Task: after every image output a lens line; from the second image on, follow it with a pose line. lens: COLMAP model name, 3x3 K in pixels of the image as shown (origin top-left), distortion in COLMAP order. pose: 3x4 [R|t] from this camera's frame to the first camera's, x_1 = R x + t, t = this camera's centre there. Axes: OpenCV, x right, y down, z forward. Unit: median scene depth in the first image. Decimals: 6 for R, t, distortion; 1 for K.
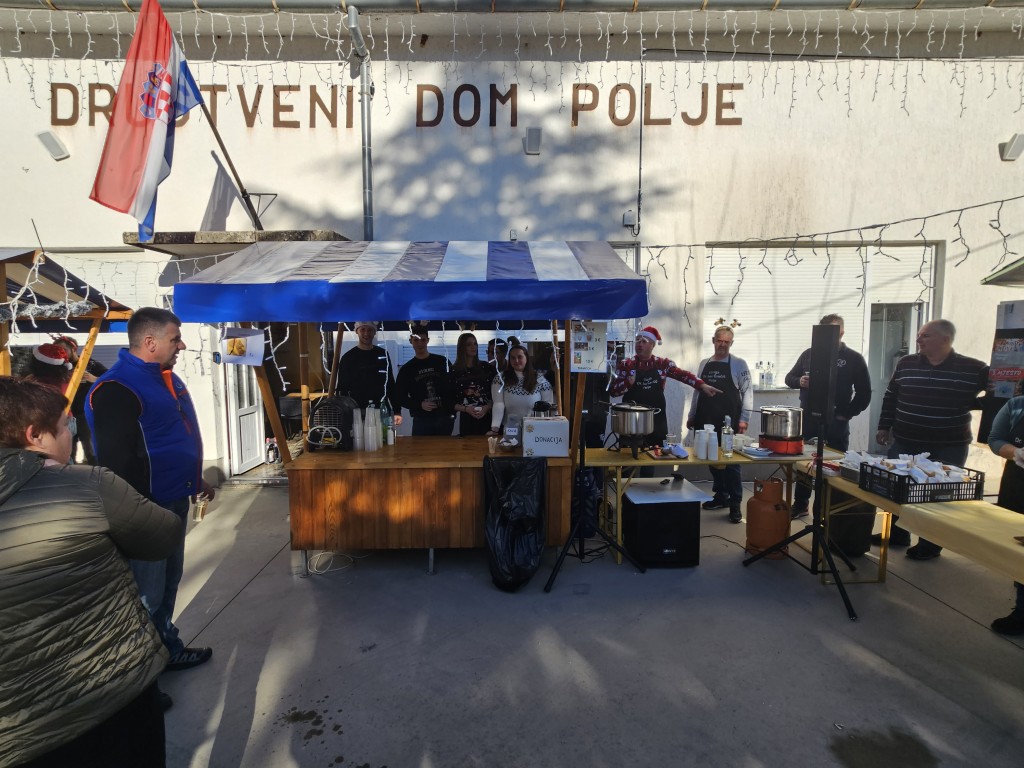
lens RADIAL K [[486.8, 0, 512.0], [0, 486.8, 384.0], [0, 0, 1]] dist [-0.000719, 0.001021]
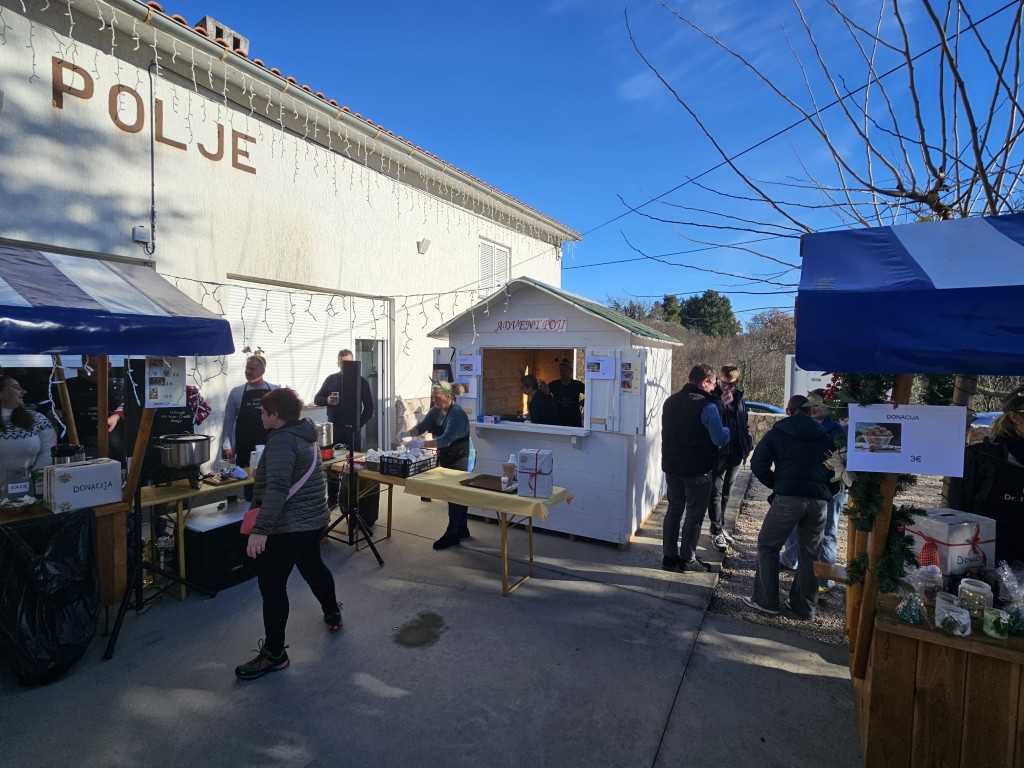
lens RADIAL K [[486.8, 0, 512.0], [0, 486.8, 384.0], [0, 0, 1]] dist [-0.000719, 0.001021]
pose [[0.533074, -0.029235, 0.845563, -0.176457], [0.055872, 0.998438, -0.000703, -0.018284], [-0.844222, 0.047618, 0.533875, -0.071939]]
